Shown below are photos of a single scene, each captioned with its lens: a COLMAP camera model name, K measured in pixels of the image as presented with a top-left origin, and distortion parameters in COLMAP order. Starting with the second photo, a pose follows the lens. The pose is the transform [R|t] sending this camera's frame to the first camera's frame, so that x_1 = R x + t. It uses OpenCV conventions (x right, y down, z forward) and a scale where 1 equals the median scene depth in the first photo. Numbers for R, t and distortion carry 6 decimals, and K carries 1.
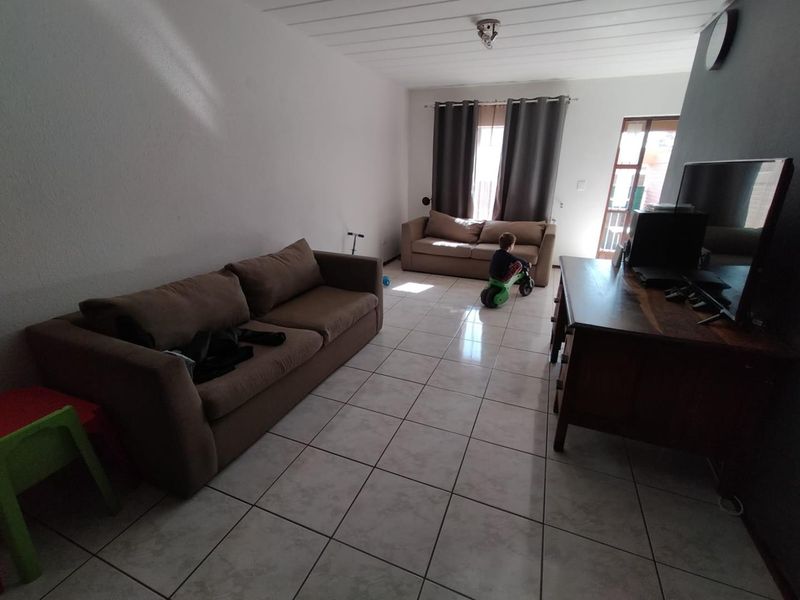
lens RADIAL K [[360.7, 0, 400.0], [0, 360.7, 300.0], [0, 0, 1]] dist [0.006166, 0.000348]
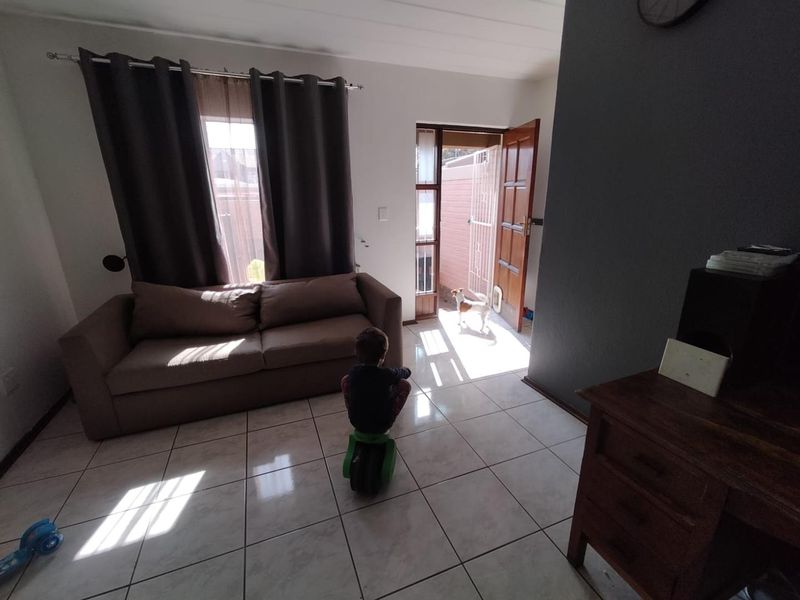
lens RADIAL K [[360.7, 0, 400.0], [0, 360.7, 300.0], [0, 0, 1]] dist [0.006166, 0.000348]
pose [[0.720340, -0.211600, 0.660557, 0.022100], [0.249381, 0.967659, 0.038024, -0.170601], [-0.647239, 0.137340, 0.749812, 0.465057]]
